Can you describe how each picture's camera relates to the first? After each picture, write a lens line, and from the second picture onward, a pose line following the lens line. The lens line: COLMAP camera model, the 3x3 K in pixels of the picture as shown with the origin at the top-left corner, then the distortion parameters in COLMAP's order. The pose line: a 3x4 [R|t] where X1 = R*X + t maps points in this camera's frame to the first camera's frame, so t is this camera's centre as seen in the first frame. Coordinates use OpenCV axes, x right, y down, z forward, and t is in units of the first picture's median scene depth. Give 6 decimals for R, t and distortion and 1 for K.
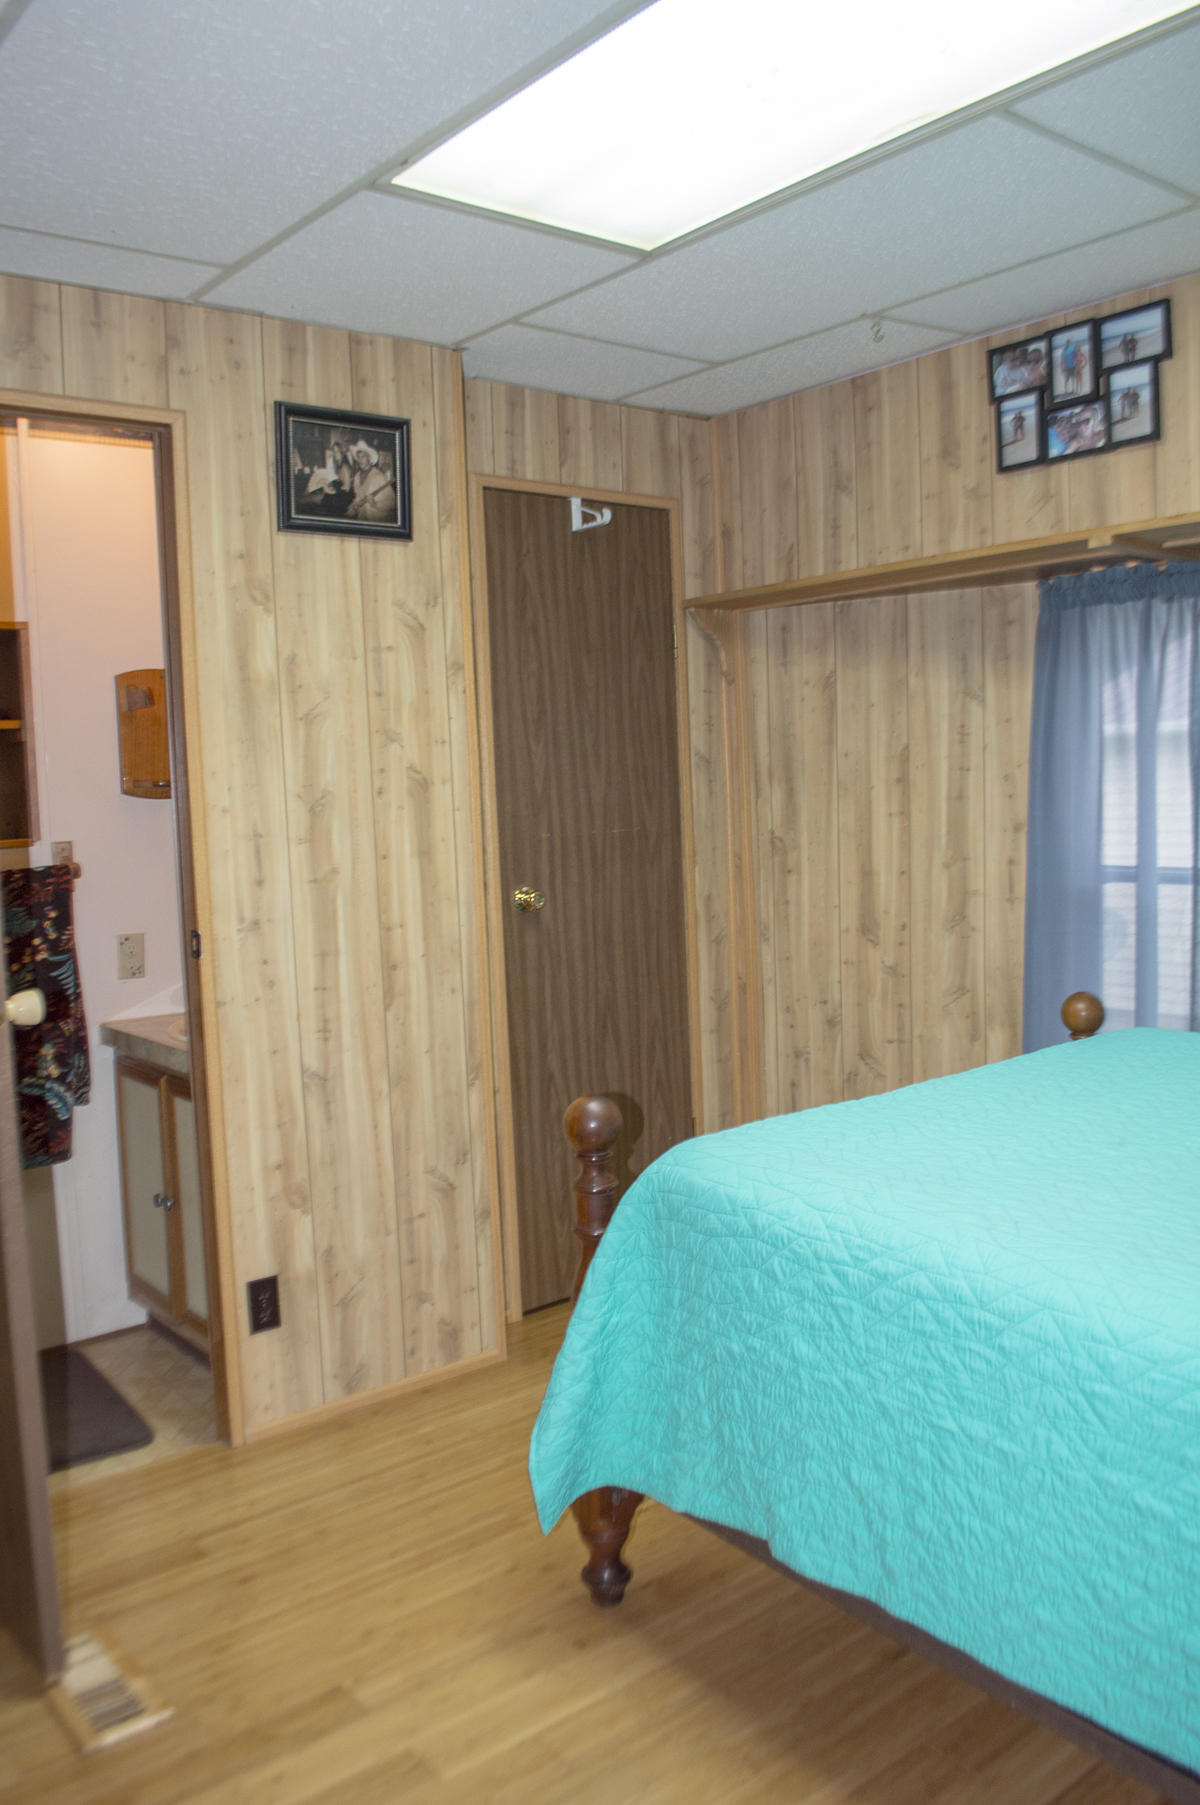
lens RADIAL K [[1430.8, 0, 615.7], [0, 1430.8, 906.2], [0, 0, 1]] dist [-0.074431, -0.008367]
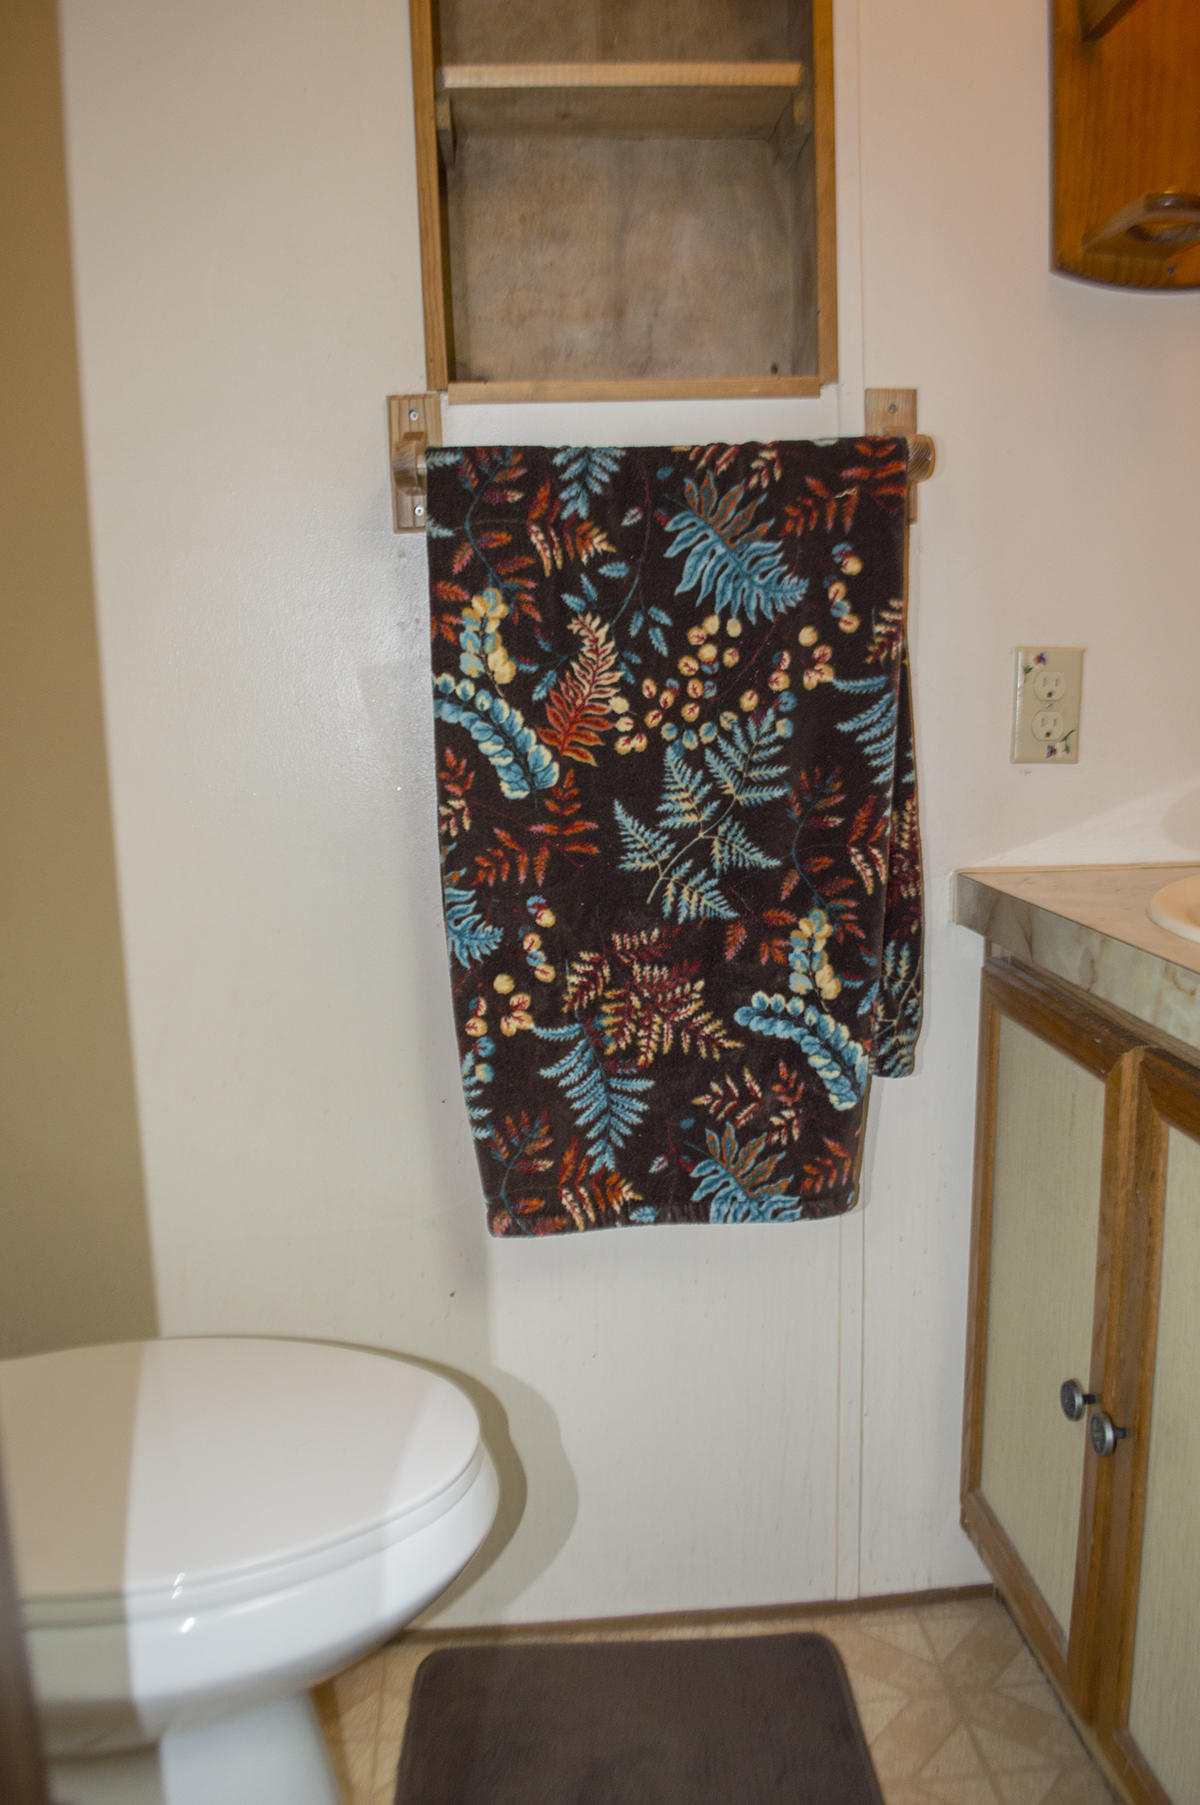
lens RADIAL K [[1430.8, 0, 609.4], [0, 1430.8, 907.4], [0, 0, 1]] dist [-0.074431, -0.008367]
pose [[0.820827, 0.099062, -0.562521, -0.231081], [-0.049615, 0.993489, 0.102558, 0.059937], [0.569018, -0.056273, 0.820397, 0.650346]]
